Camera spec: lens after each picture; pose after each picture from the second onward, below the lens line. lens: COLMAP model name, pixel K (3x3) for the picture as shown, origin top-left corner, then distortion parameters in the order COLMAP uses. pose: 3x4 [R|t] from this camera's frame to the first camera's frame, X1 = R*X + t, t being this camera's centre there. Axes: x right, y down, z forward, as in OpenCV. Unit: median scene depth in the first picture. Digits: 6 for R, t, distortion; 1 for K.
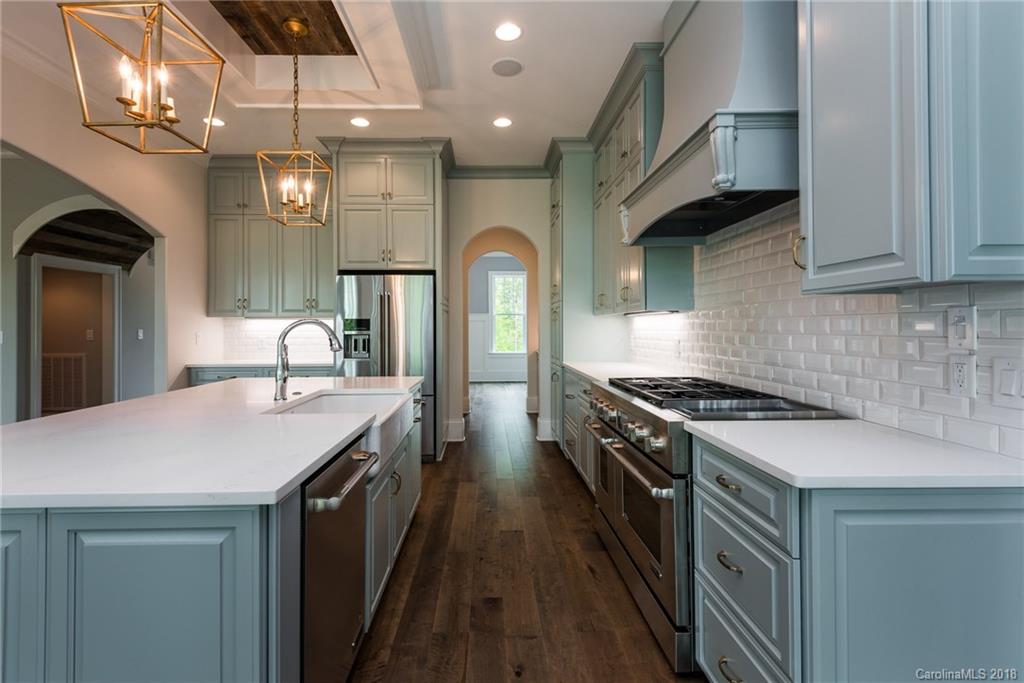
lens RADIAL K [[477.2, 0, 498.9], [0, 477.2, 326.4], [0, 0, 1]] dist [0.022017, -0.005379]
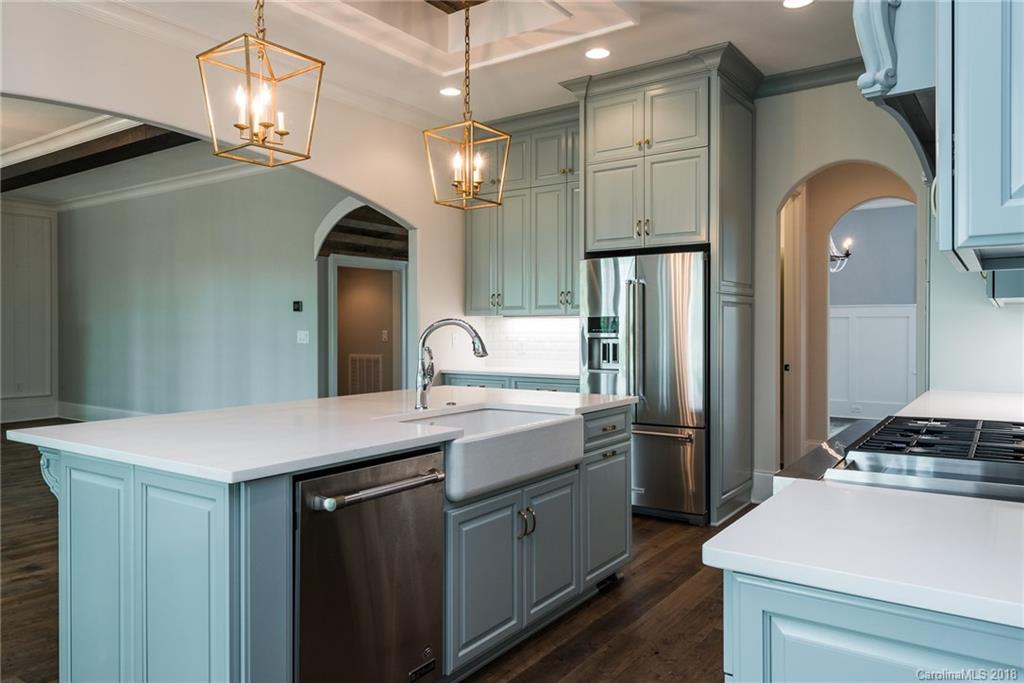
lens RADIAL K [[726.2, 0, 510.9], [0, 726.2, 337.4], [0, 0, 1]] dist [0.038126, 0.007387]
pose [[0.804992, 0.009055, -0.593216, 0.256247], [0.000174, 0.999880, 0.015498, -0.001175], [0.593286, -0.012579, 0.804894, -0.000717]]
